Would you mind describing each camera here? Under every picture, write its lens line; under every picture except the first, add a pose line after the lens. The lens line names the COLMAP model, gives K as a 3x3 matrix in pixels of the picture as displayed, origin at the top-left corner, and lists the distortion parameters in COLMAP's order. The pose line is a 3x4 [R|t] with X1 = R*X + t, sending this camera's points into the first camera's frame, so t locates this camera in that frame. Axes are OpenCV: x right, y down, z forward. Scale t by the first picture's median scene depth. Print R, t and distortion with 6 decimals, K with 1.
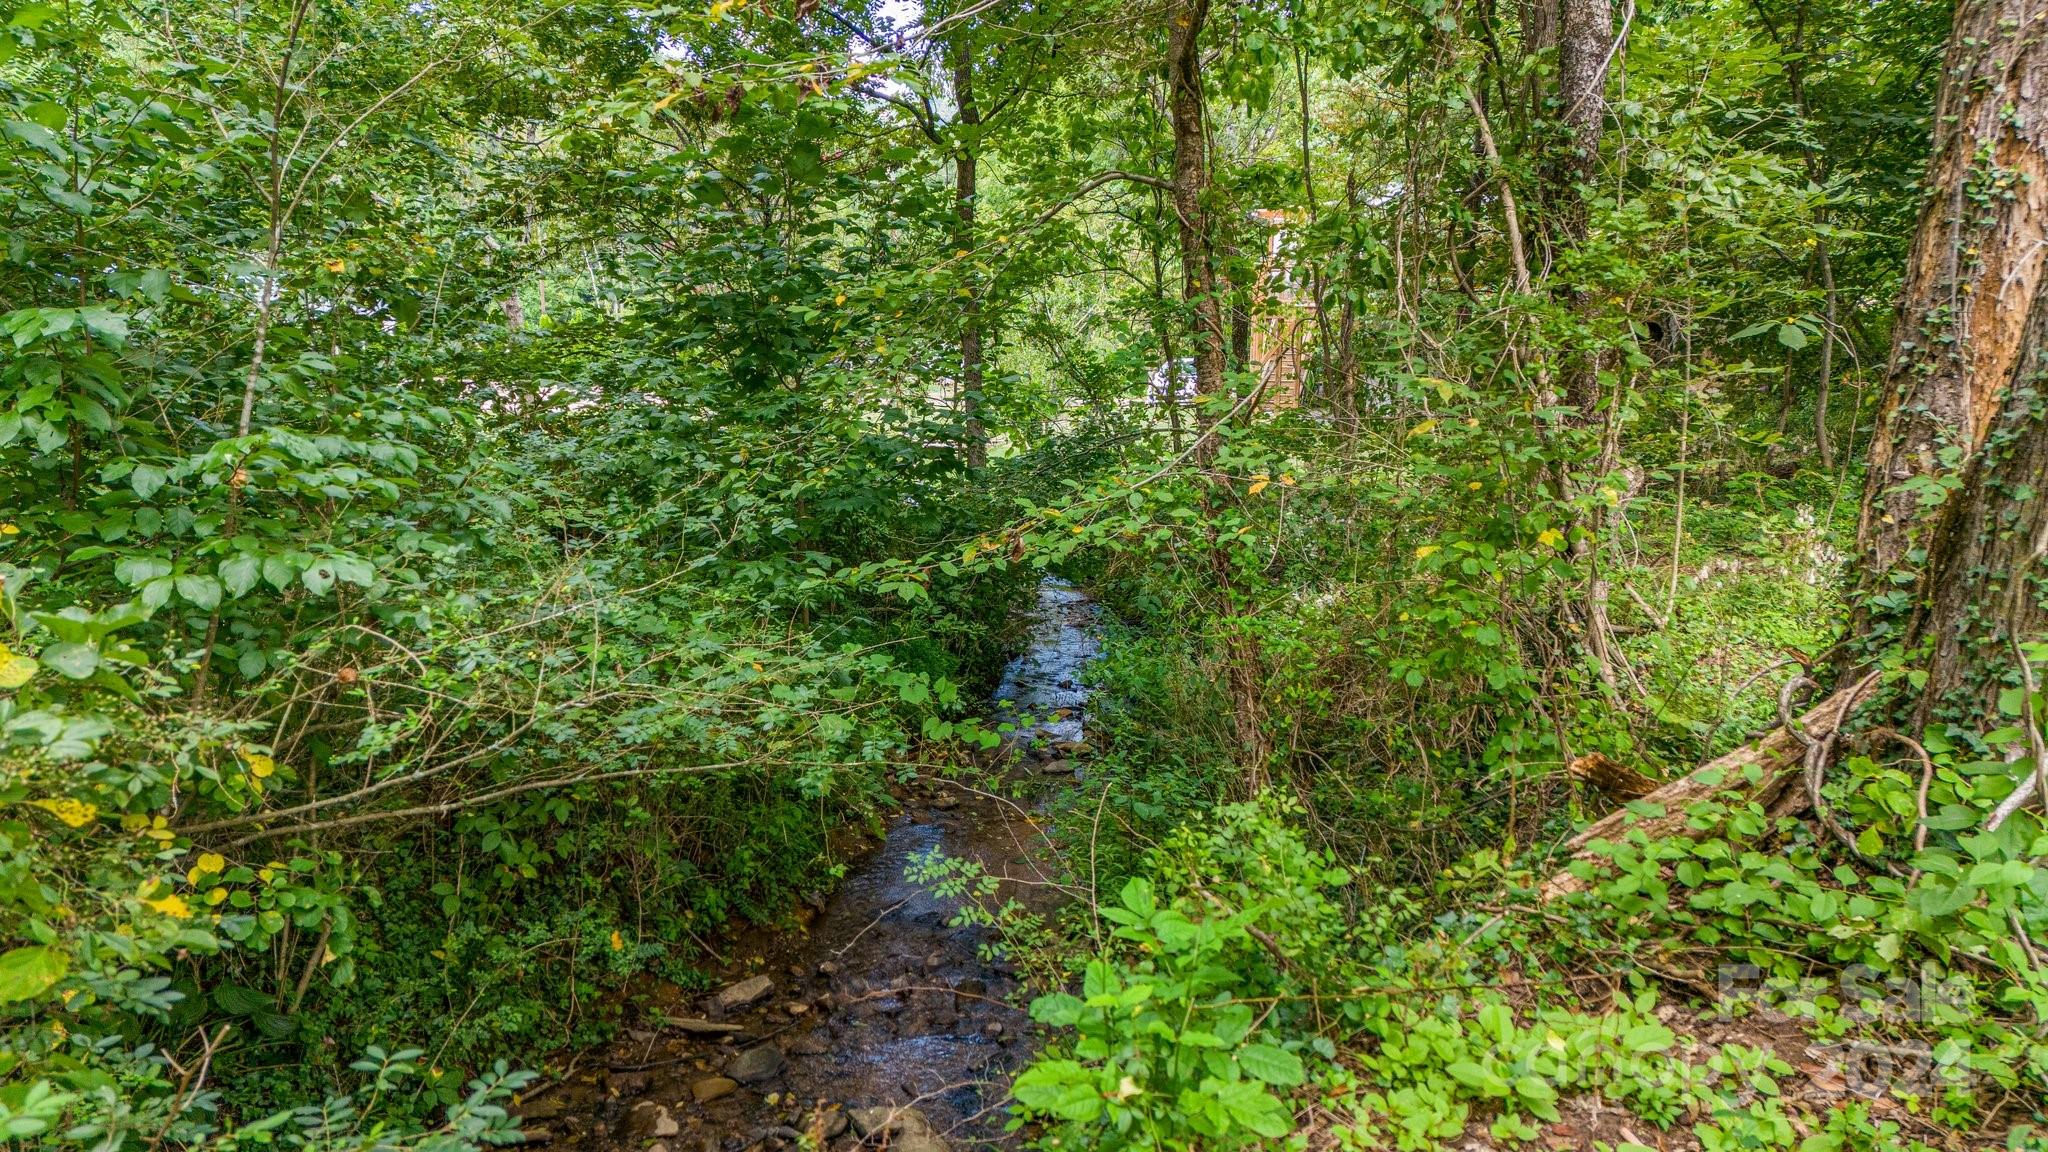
lens RADIAL K [[1476.8, 0, 1029.7], [0, 1476.8, 573.9], [0, 0, 1]] dist [0.014823, -0.014389]
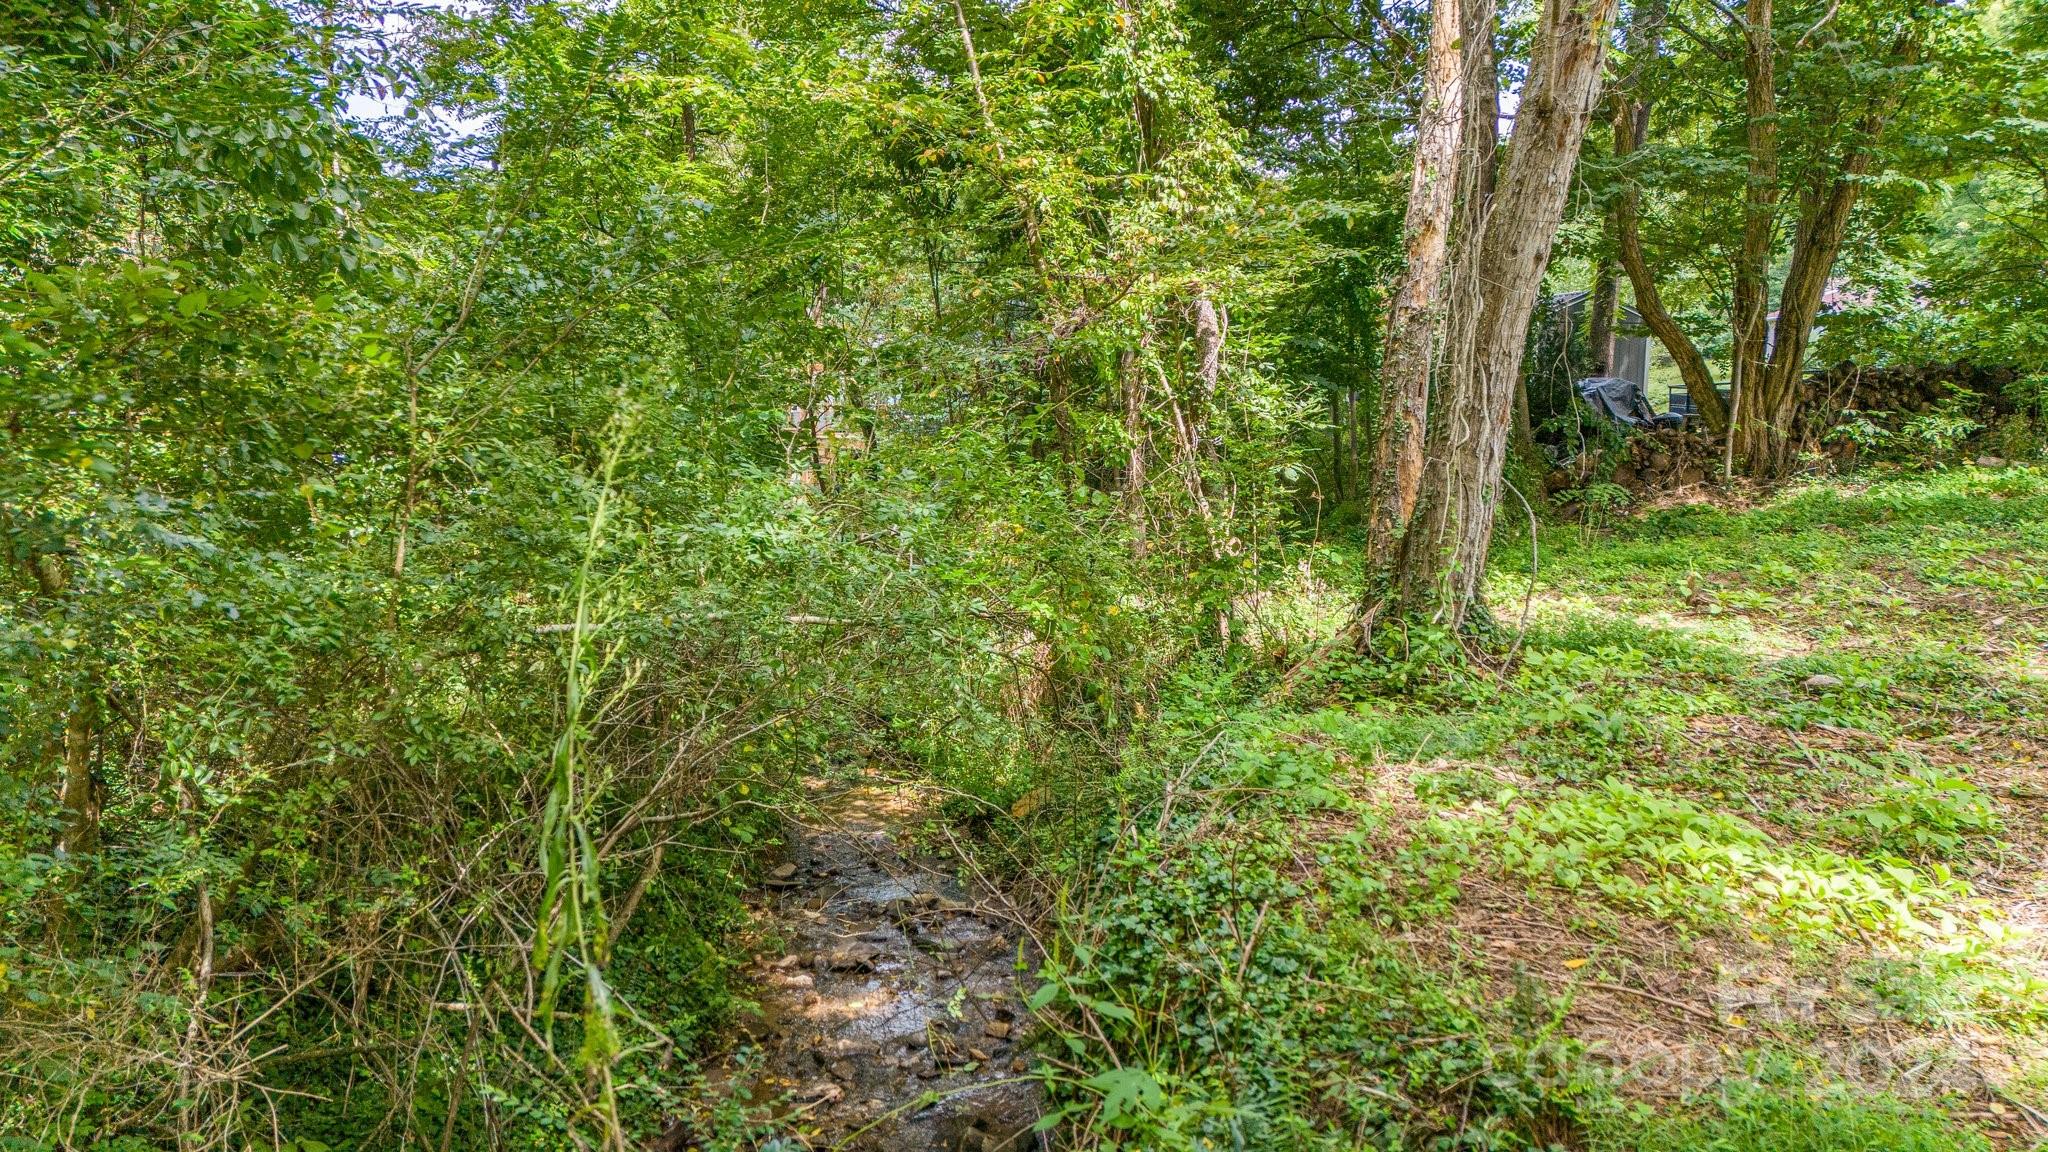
lens RADIAL K [[1476.8, 0, 1020.6], [0, 1476.8, 577.6], [0, 0, 1]] dist [0.014823, -0.014389]
pose [[0.927661, -0.040535, 0.371216, -1.096262], [0.069159, 0.995543, -0.064118, 0.155700], [-0.366963, 0.085153, 0.926330, -1.336101]]
